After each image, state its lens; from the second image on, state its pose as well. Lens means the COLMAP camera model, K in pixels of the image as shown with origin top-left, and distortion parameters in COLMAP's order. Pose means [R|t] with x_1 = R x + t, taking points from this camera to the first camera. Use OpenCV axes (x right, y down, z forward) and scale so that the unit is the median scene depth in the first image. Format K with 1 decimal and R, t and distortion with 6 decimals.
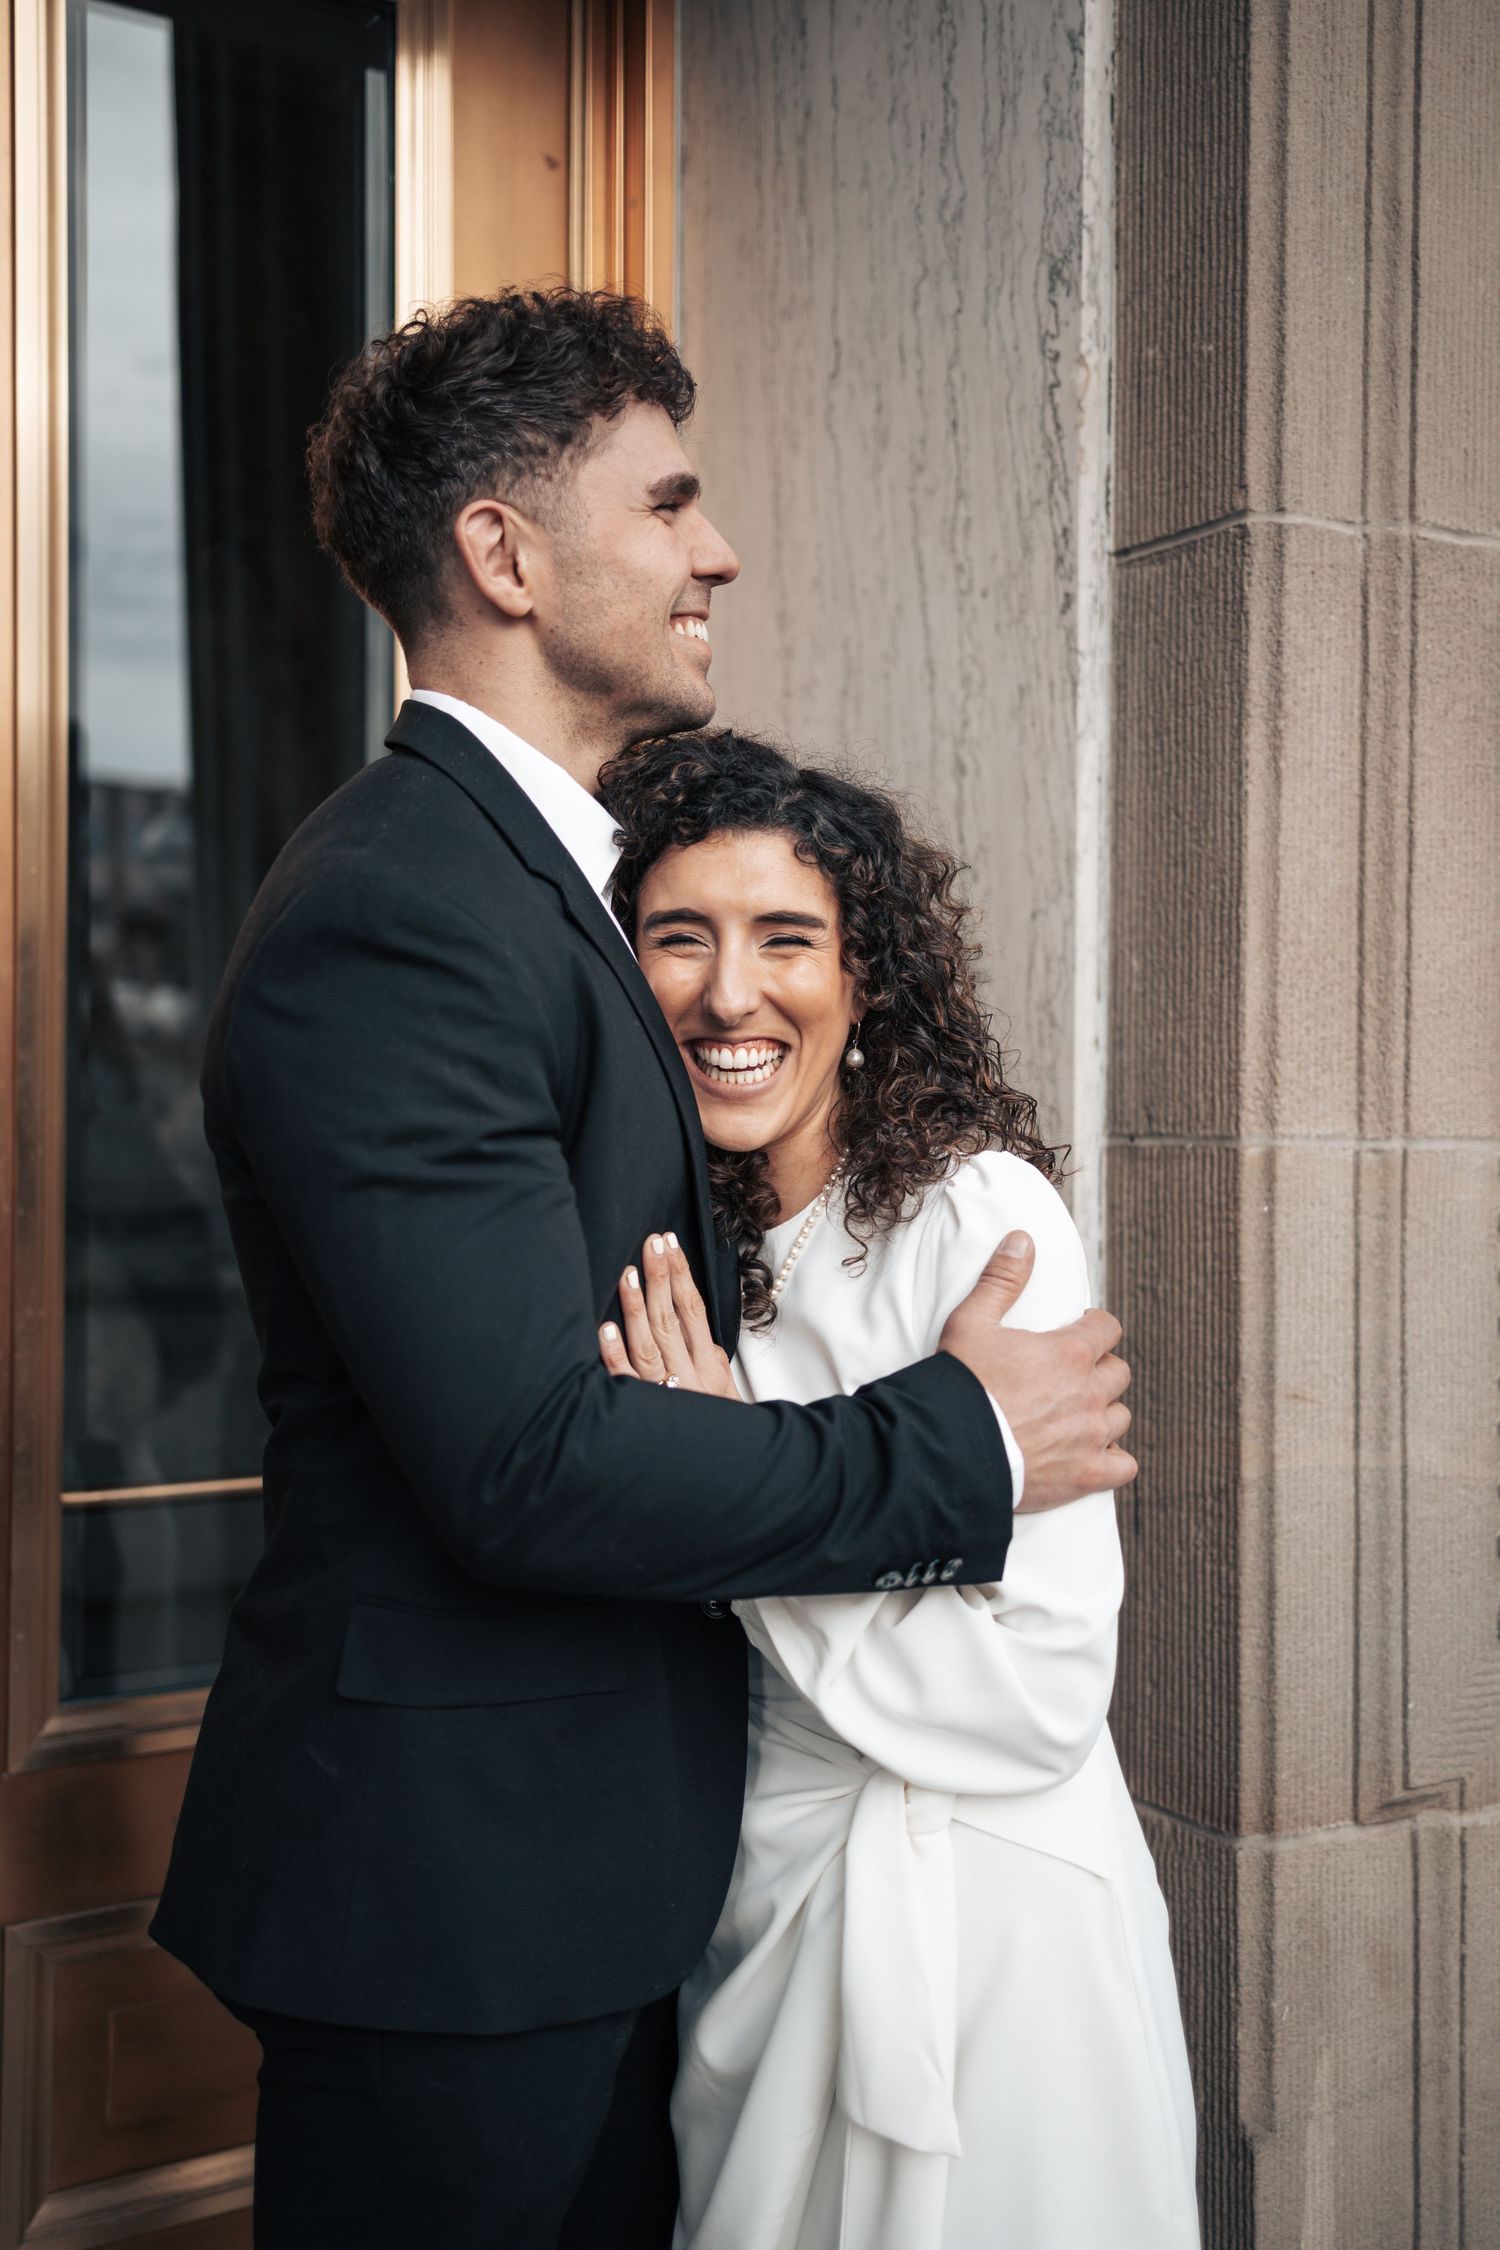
lens RADIAL K [[2196.1, 0, 756.5], [0, 2196.1, 1127.7], [0, 0, 1]] dist [0.058724, -0.003608]
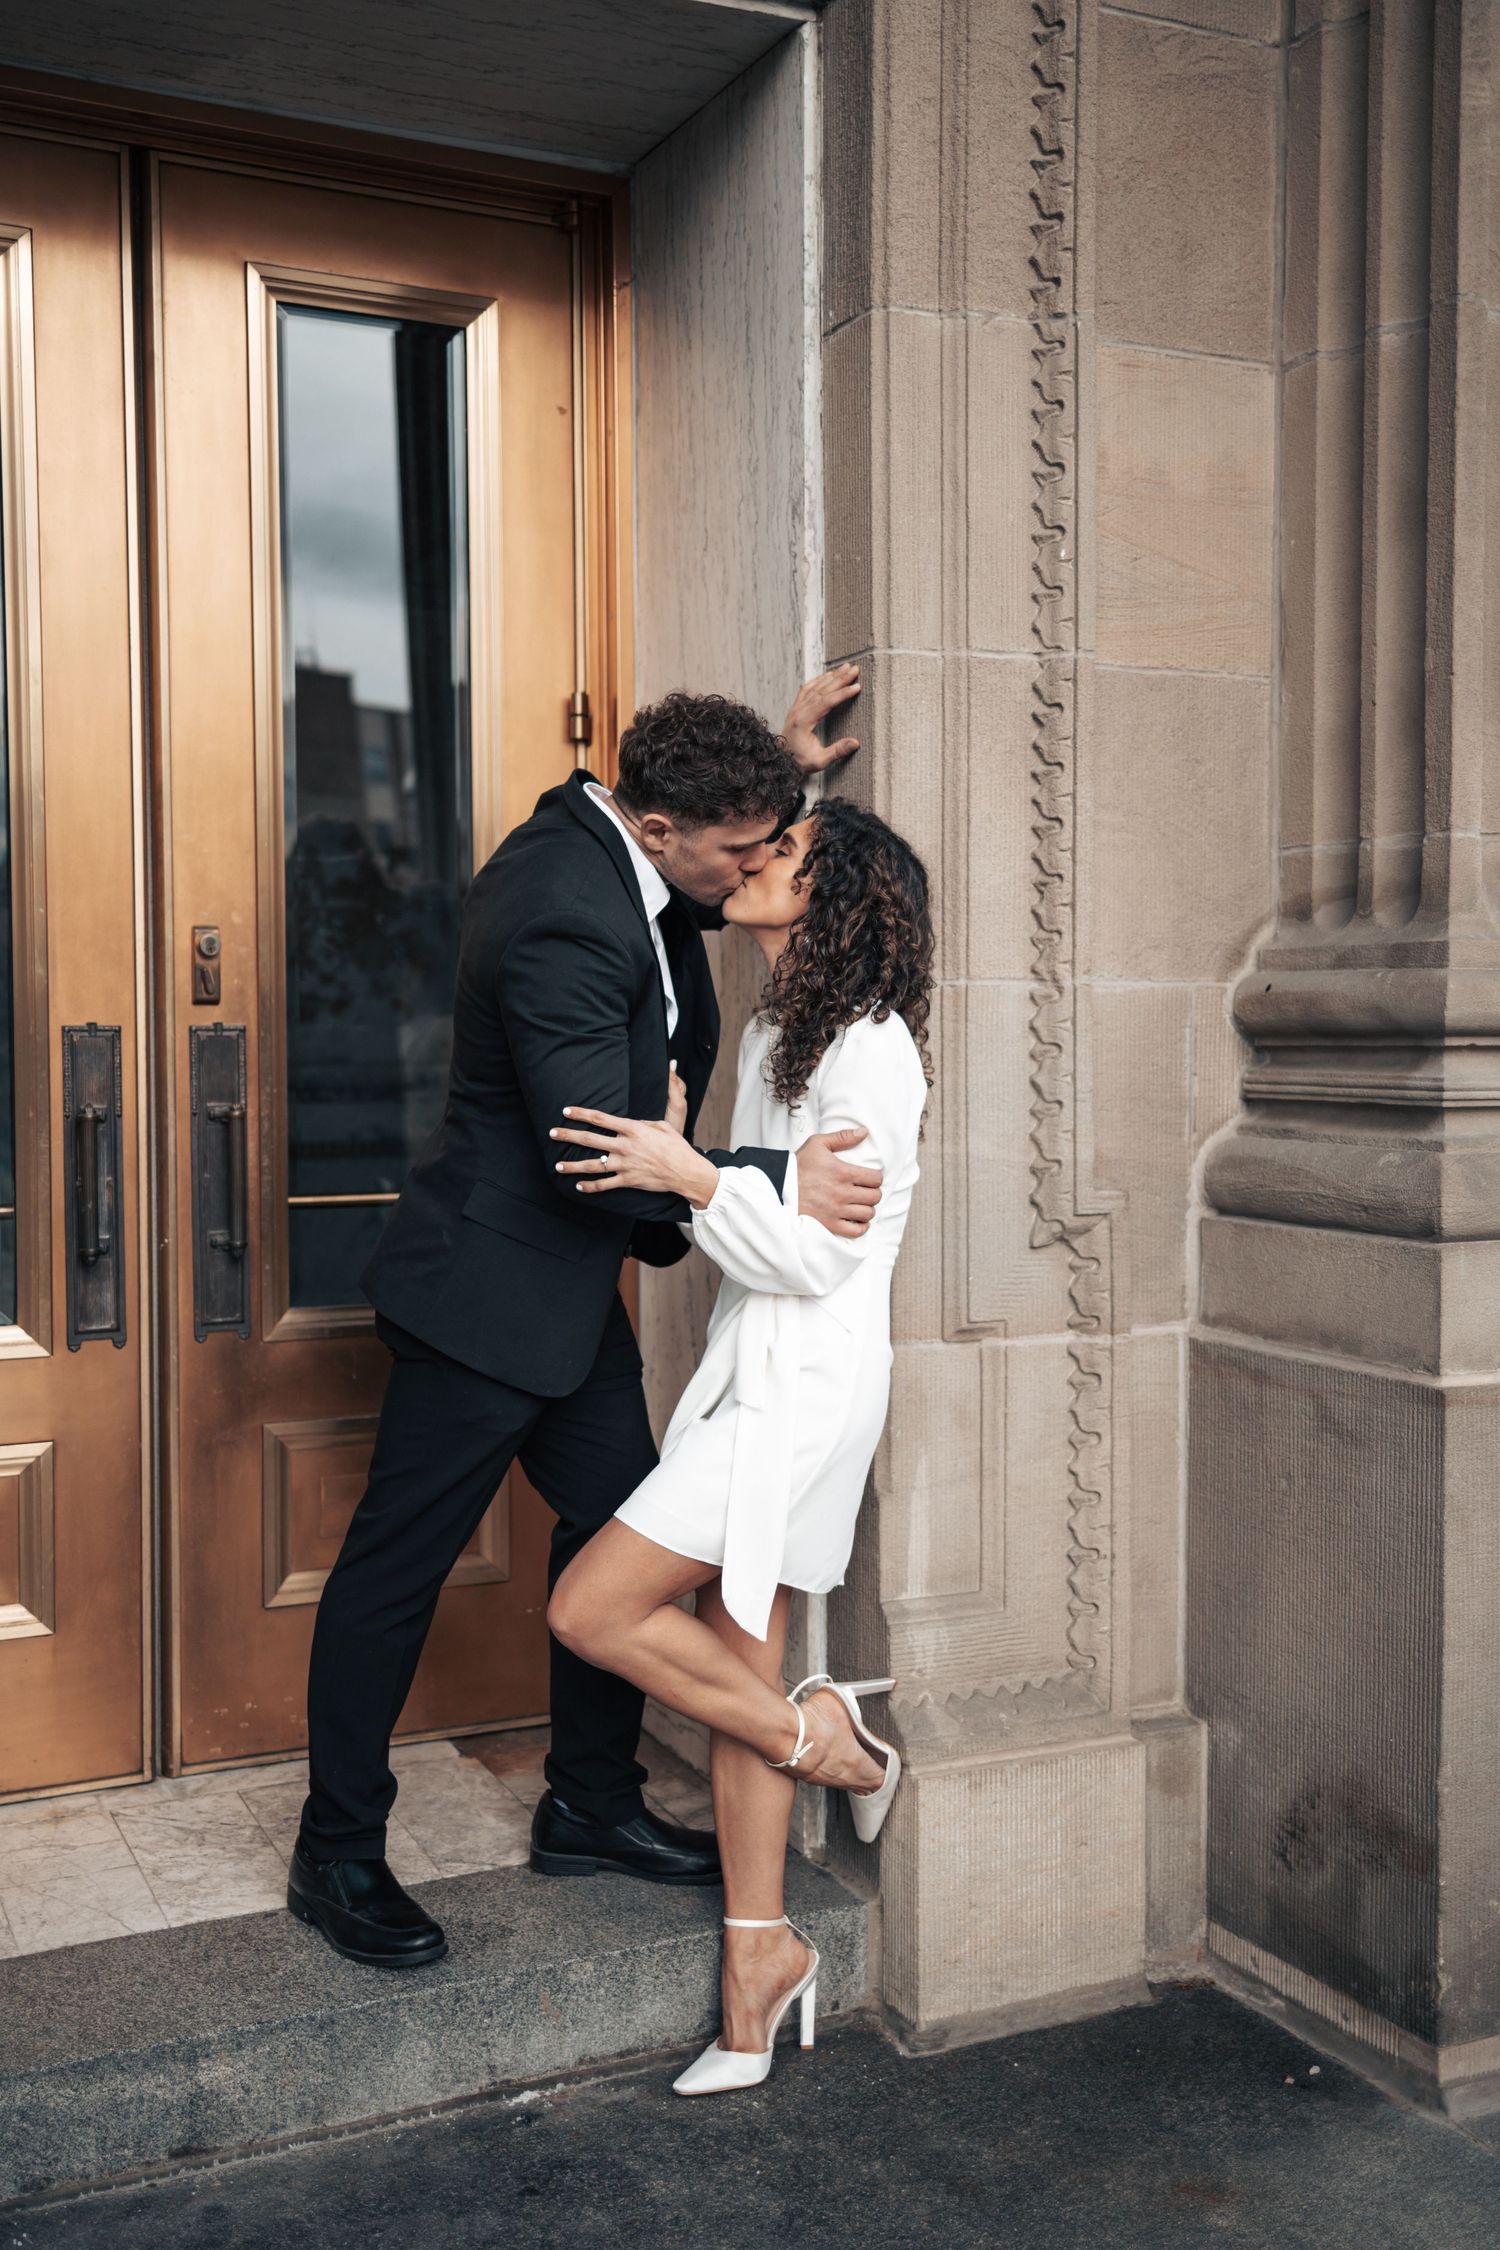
lens RADIAL K [[2085.2, 0, 756.3], [0, 2085.2, 1092.8], [0, 0, 1]] dist [0.073030, -0.040507]
pose [[0.992890, -0.005858, -0.118892, 0.326457], [0.009696, 0.999449, 0.031732, 0.043615], [0.118641, -0.032659, 0.992400, -0.786515]]
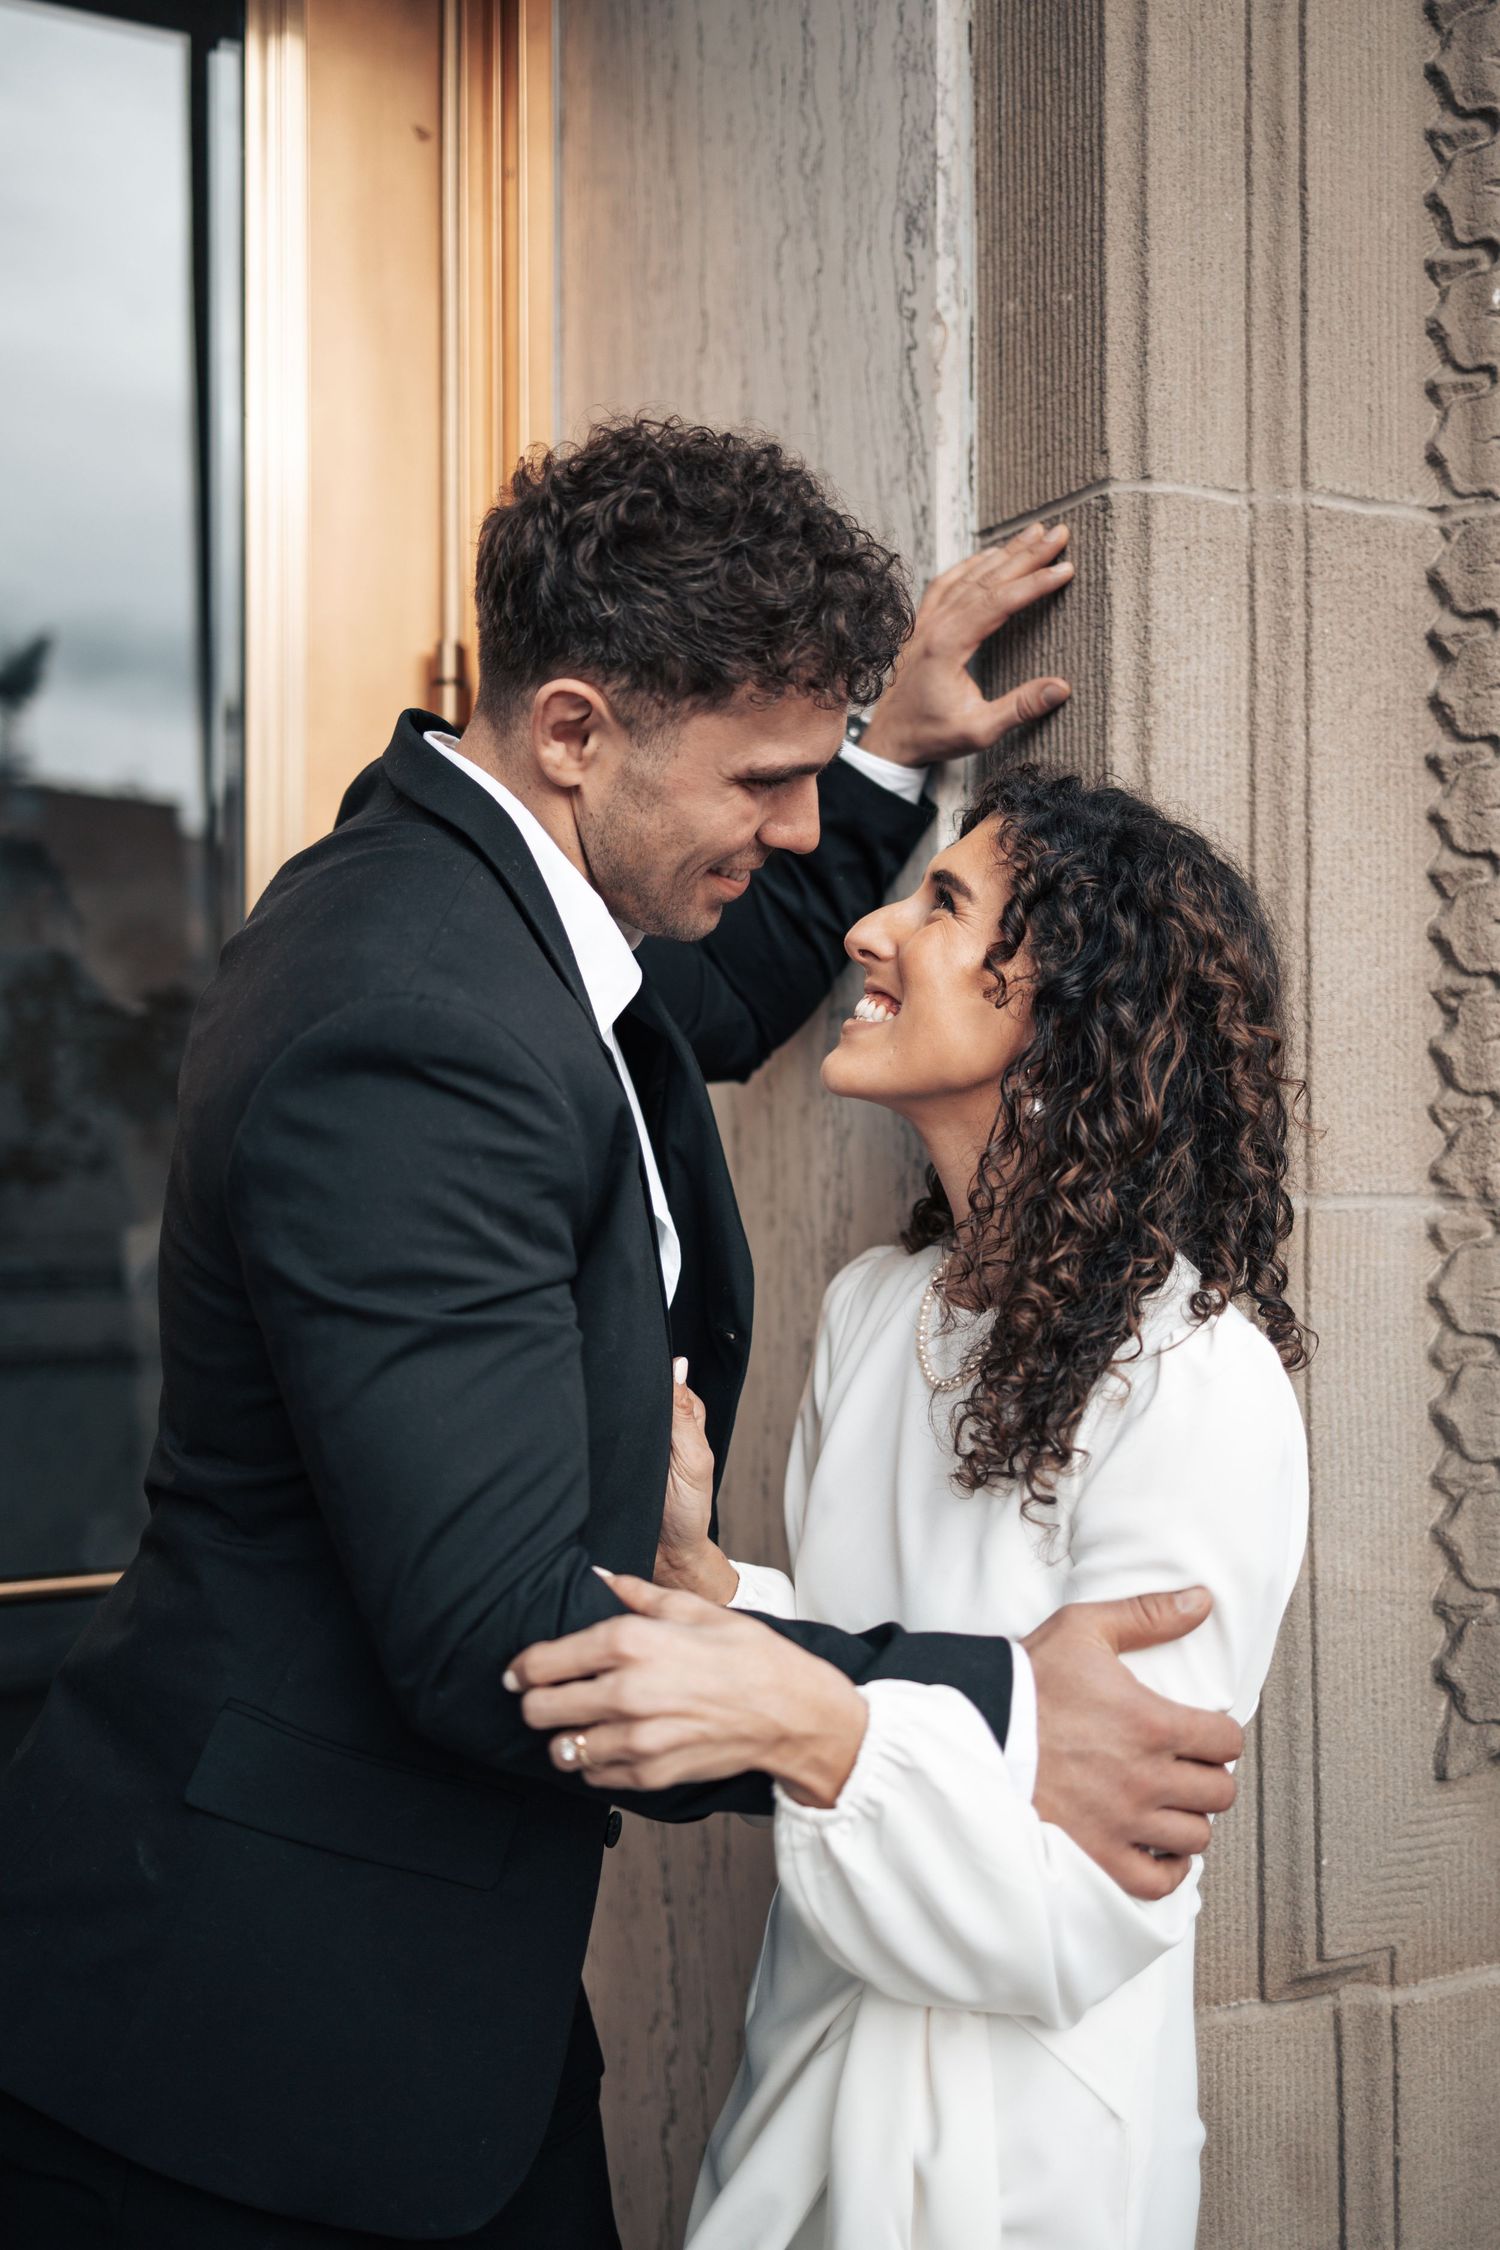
lens RADIAL K [[2261.0, 0, 749.1], [0, 2261.0, 1096.9], [0, 0, 1]] dist [0.063904, -0.018691]
pose [[0.998446, -0.008620, -0.055066, 0.124897], [0.006977, 0.999527, -0.029951, -0.008910], [0.055298, 0.029520, 0.998033, 0.100445]]
